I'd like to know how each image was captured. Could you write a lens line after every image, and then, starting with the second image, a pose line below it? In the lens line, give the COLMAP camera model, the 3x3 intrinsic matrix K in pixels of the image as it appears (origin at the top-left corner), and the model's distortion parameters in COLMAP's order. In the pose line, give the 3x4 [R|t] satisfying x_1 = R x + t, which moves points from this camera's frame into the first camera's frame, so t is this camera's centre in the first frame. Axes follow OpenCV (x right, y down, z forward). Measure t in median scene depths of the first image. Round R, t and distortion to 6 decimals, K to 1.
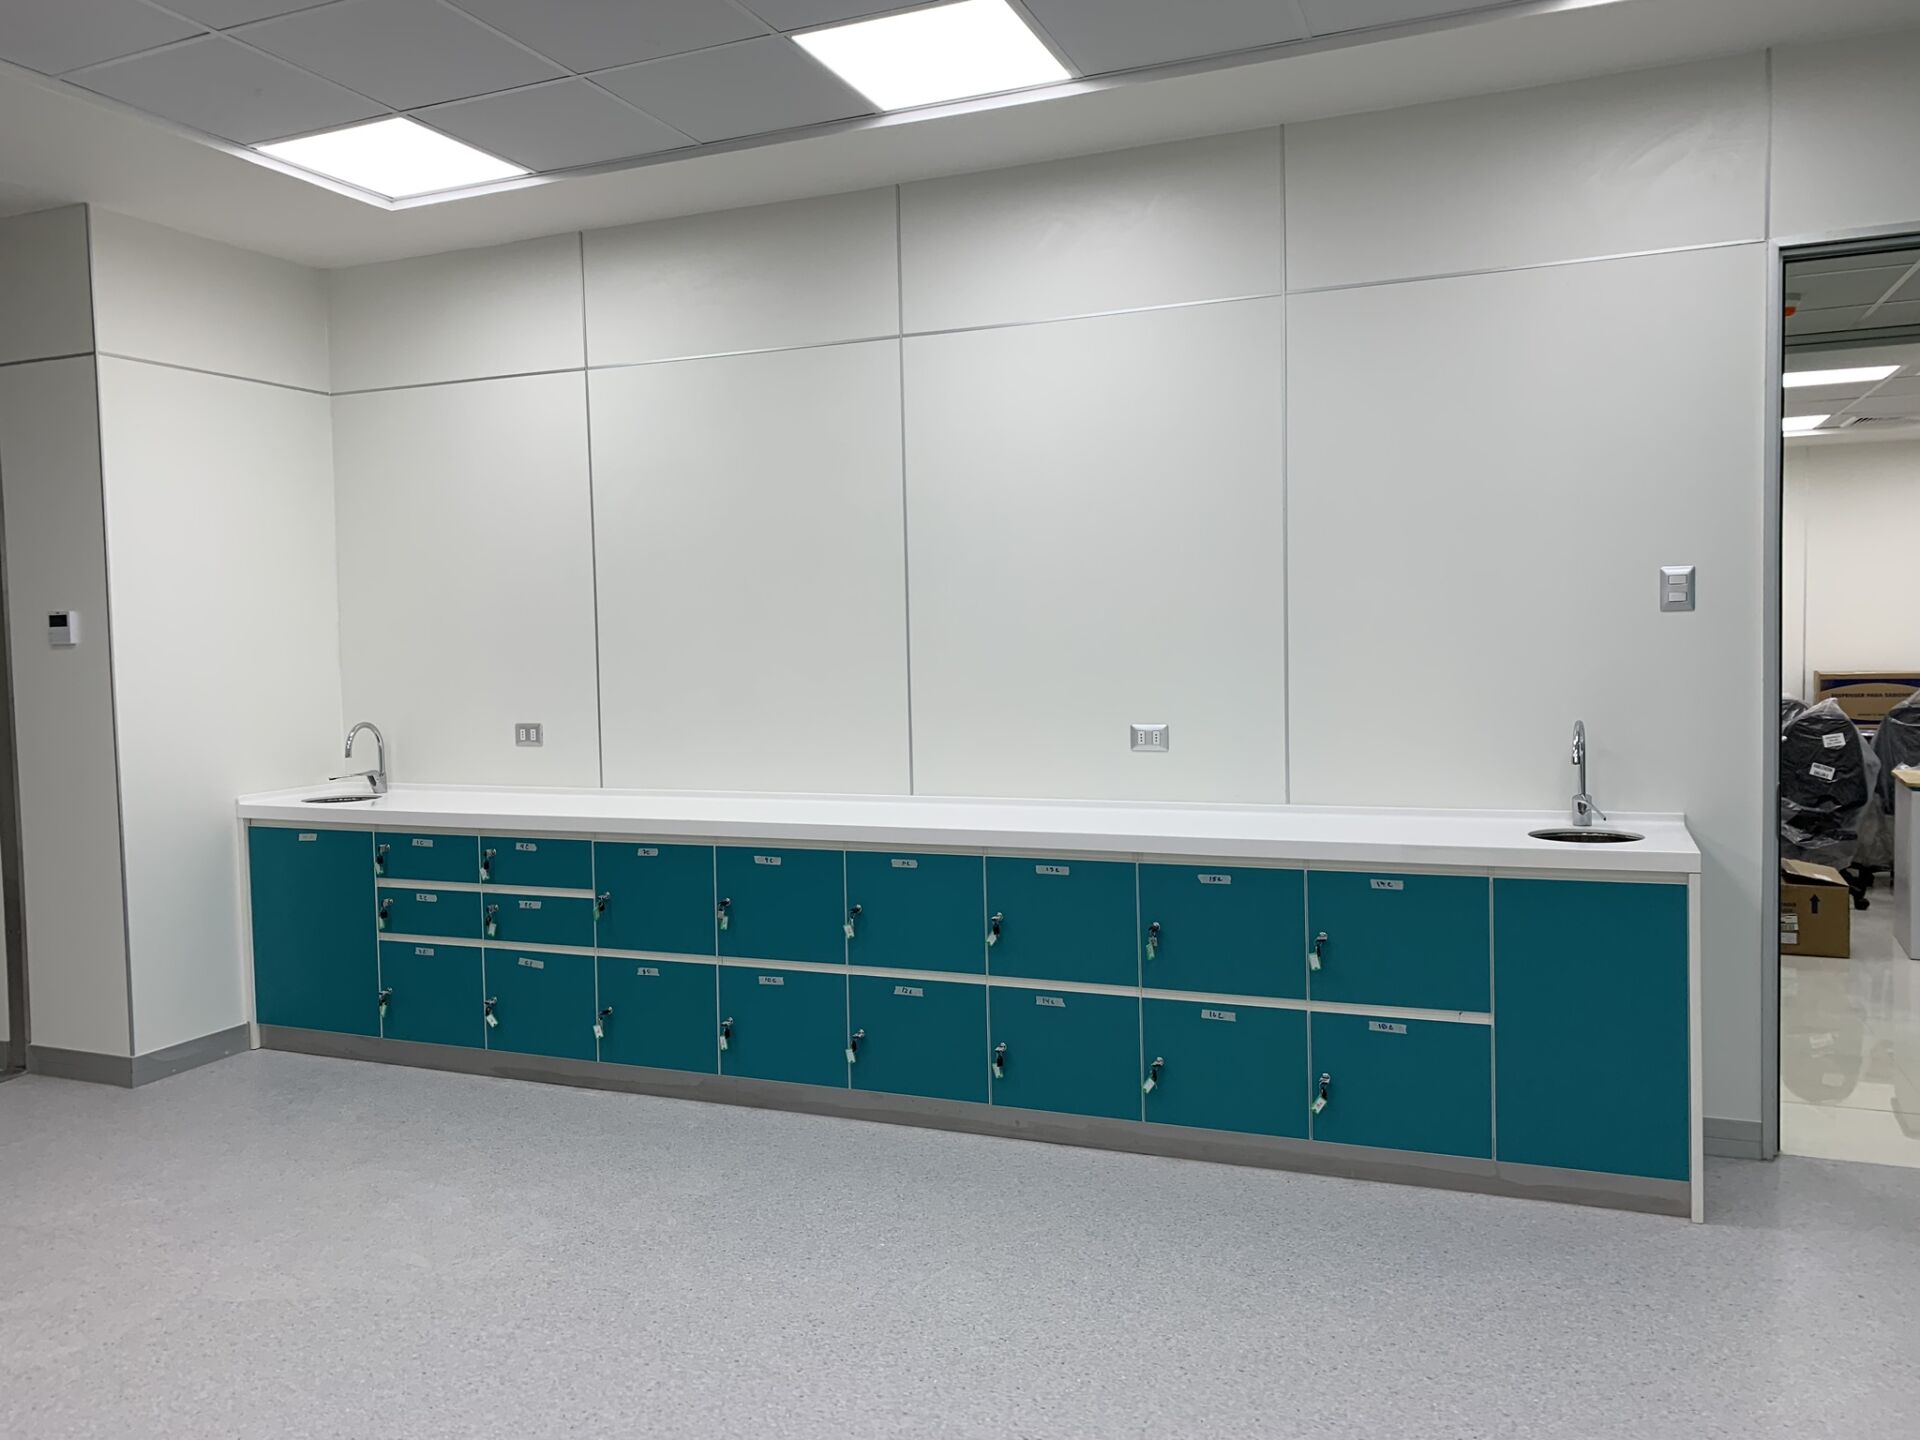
lens RADIAL K [[1463.5, 0, 973.6], [0, 1463.5, 715.3], [0, 0, 1]] dist [0.045482, -0.038618]
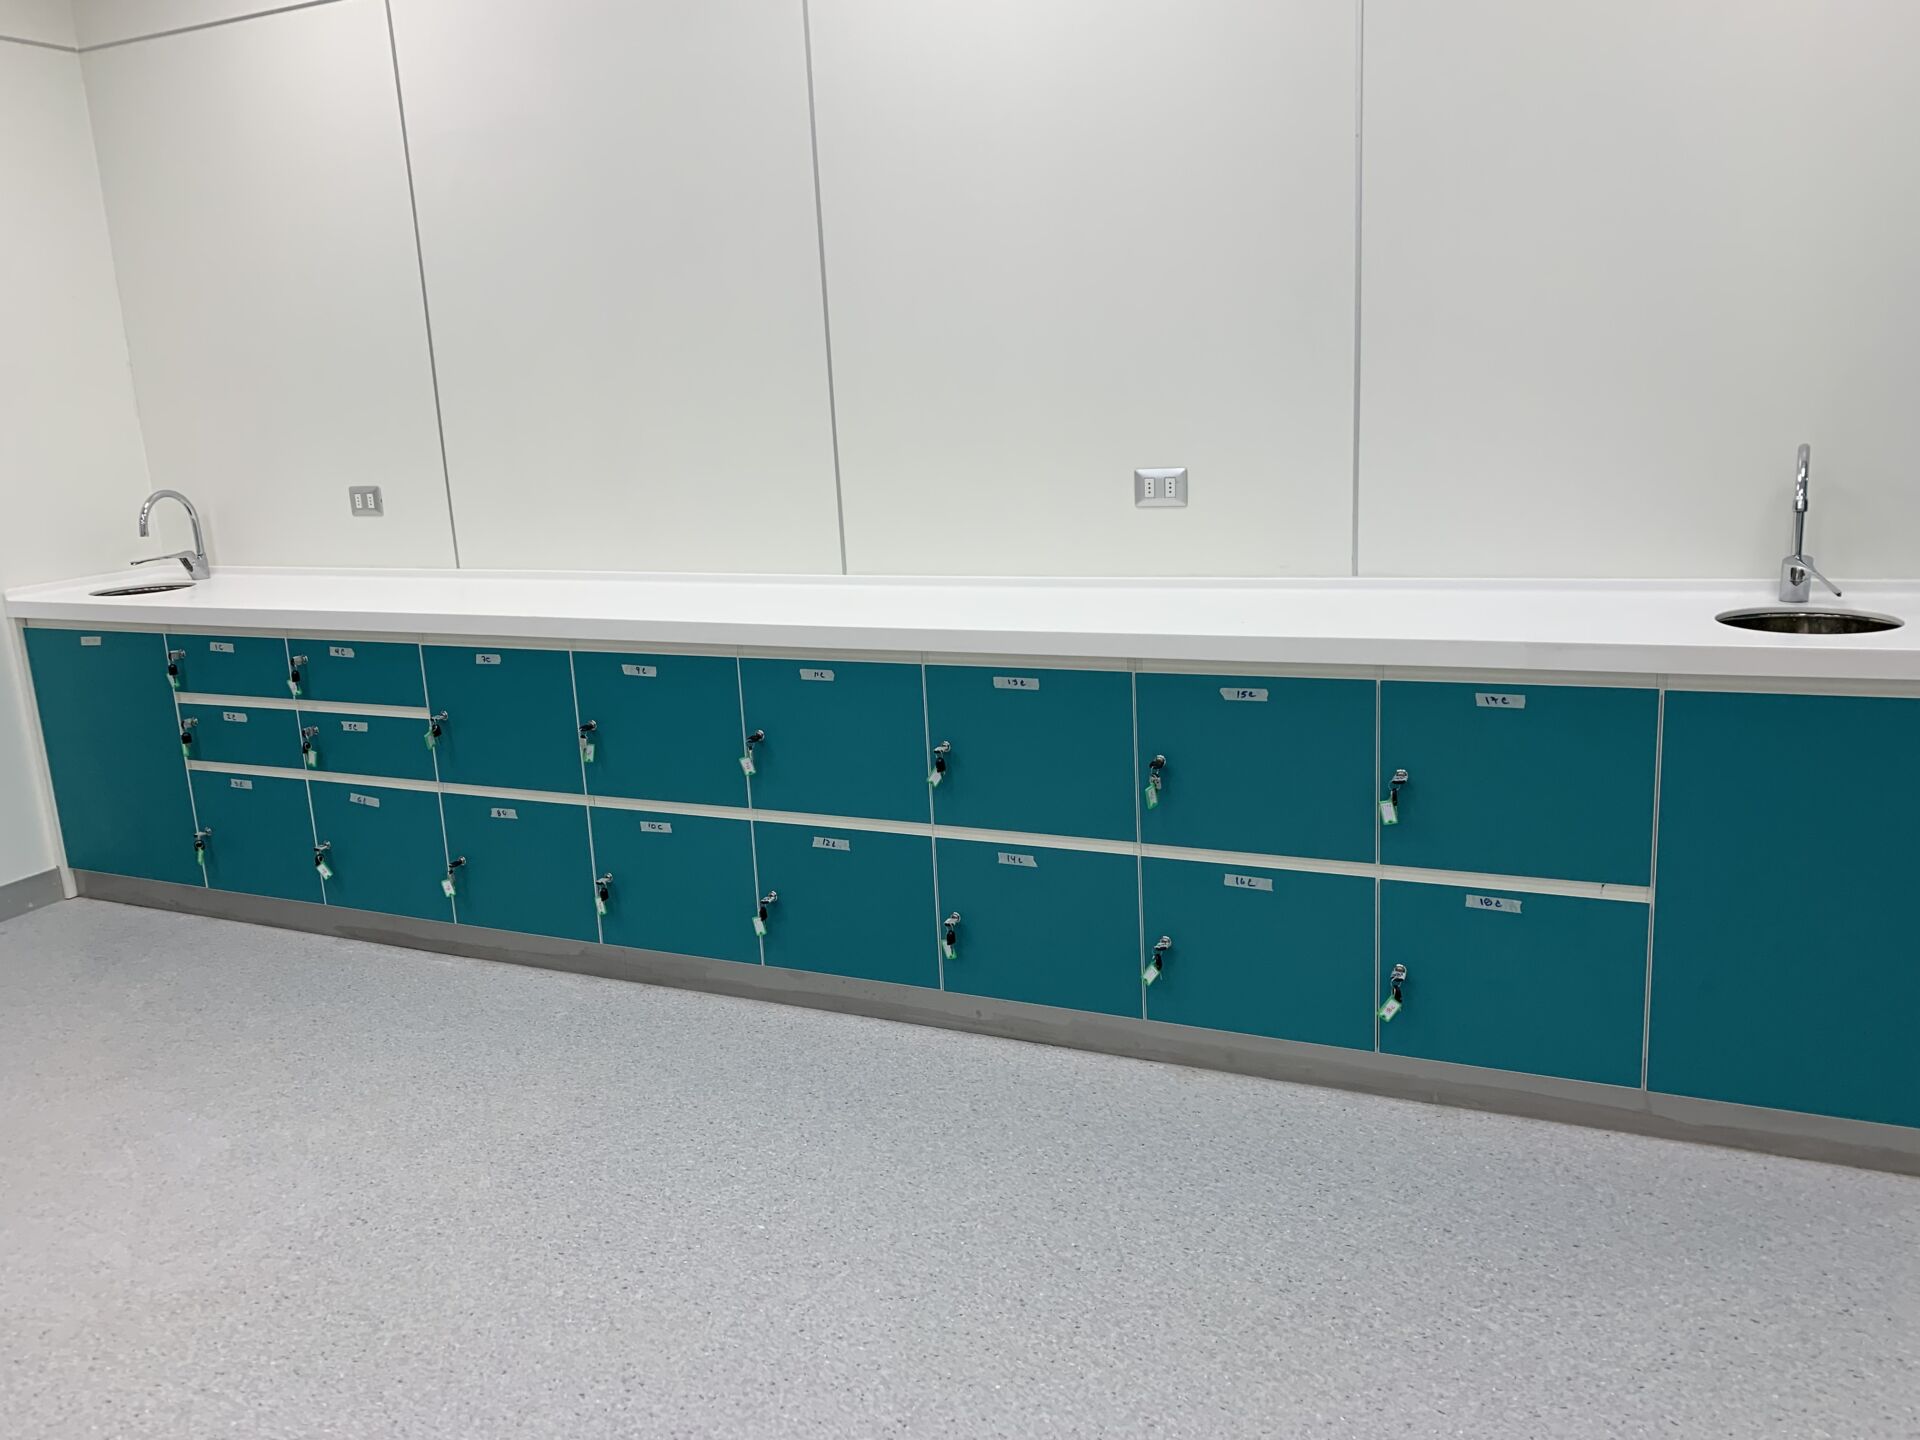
lens RADIAL K [[1463.5, 0, 951.9], [0, 1463.5, 714.9], [0, 0, 1]] dist [0.045482, -0.038618]
pose [[0.998152, -0.018793, -0.057796, 0.065069], [0.028606, 0.984336, 0.173964, -0.003364], [0.053622, -0.175296, 0.983054, 0.303484]]
